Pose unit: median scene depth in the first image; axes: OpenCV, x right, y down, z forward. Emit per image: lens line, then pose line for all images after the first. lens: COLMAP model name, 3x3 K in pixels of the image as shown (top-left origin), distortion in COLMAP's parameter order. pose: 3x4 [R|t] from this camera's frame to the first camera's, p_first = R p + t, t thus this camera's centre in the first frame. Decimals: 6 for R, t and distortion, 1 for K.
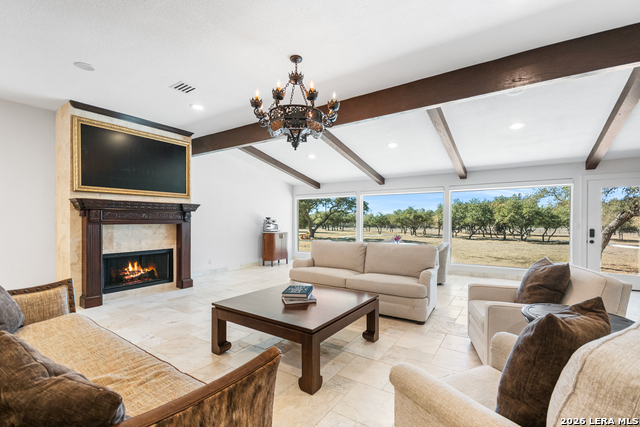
lens RADIAL K [[283.6, 0, 319.9], [0, 283.6, 218.1], [0, 0, 1]] dist [0.014339, -0.010551]
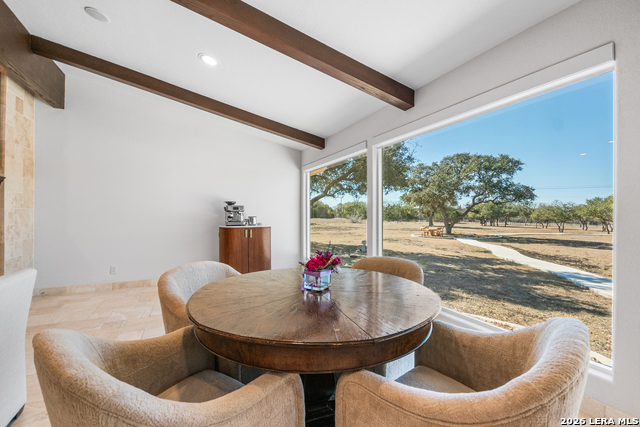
lens RADIAL K [[283.6, 0, 319.1], [0, 283.6, 213.9], [0, 0, 1]] dist [0.014339, -0.010551]
pose [[0.869998, -0.003360, -0.493044, 0.053752], [0.006294, 0.999971, 0.004292, 0.004227], [0.493015, -0.006837, 0.869994, 0.106536]]
